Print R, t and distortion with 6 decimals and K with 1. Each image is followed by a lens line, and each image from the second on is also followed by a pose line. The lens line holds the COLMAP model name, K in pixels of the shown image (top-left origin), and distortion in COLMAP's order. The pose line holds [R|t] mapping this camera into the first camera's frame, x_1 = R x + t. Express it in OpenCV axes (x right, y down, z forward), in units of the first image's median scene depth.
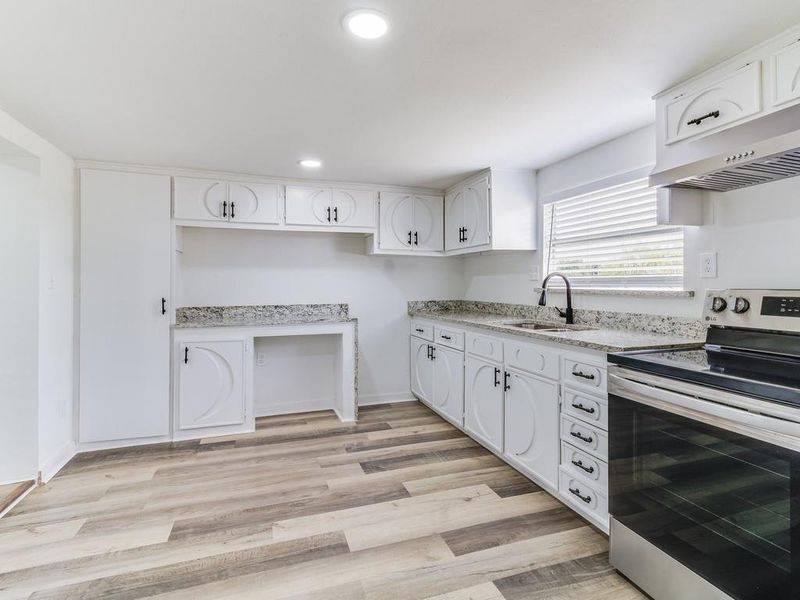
lens RADIAL K [[430.4, 0, 377.3], [0, 430.4, 284.5], [0, 0, 1]] dist [-0.000522, 0.000048]
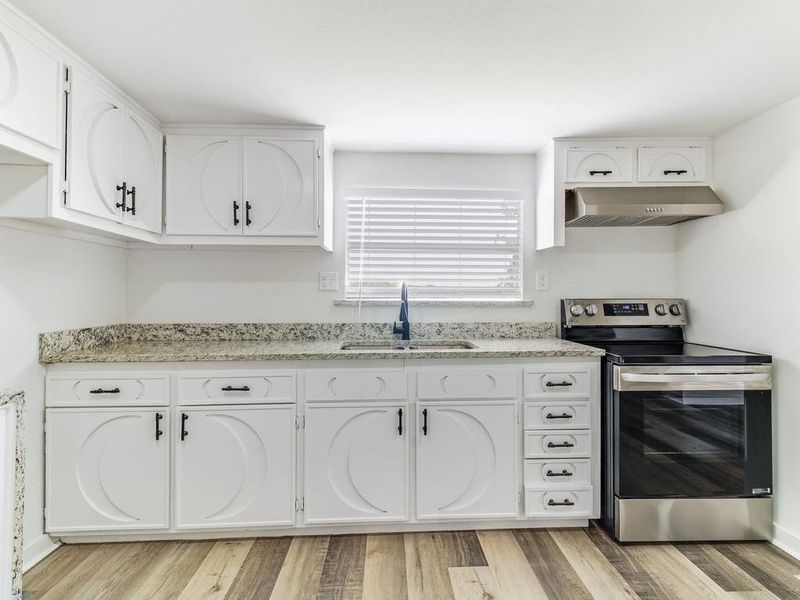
lens RADIAL K [[433.0, 0, 411.6], [0, 433.0, 292.9], [0, 0, 1]] dist [0.003040, -0.000840]
pose [[0.215322, 0.009695, 0.976495, -0.398211], [0.001346, 0.999947, -0.010225, 0.002885], [-0.976542, 0.003516, 0.215298, 0.736394]]
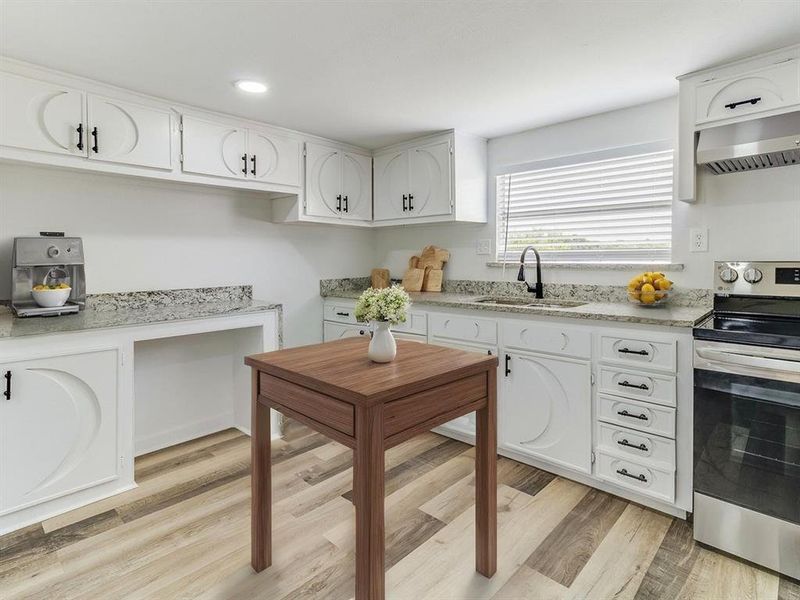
lens RADIAL K [[443.3, 0, 392.6], [0, 443.3, 265.8], [0, 0, 1]] dist [0.003195, 0.000613]
pose [[0.869997, -0.011351, 0.492925, -0.319580], [0.005005, 0.999887, 0.014192, 0.000239], [-0.493031, -0.009880, 0.869956, 0.262462]]
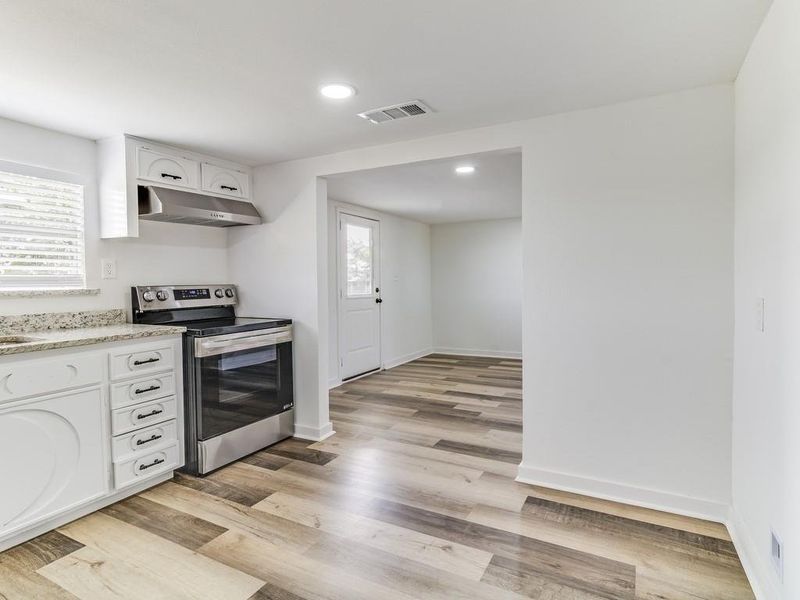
lens RADIAL K [[418.6, 0, 426.2], [0, 418.6, 294.7], [0, 0, 1]] dist [0.005353, 0.001163]
pose [[-0.746877, -0.009388, 0.664896, -0.545555], [0.016511, 0.999330, 0.032658, 0.005380], [-0.664757, 0.035370, -0.746221, 0.877882]]
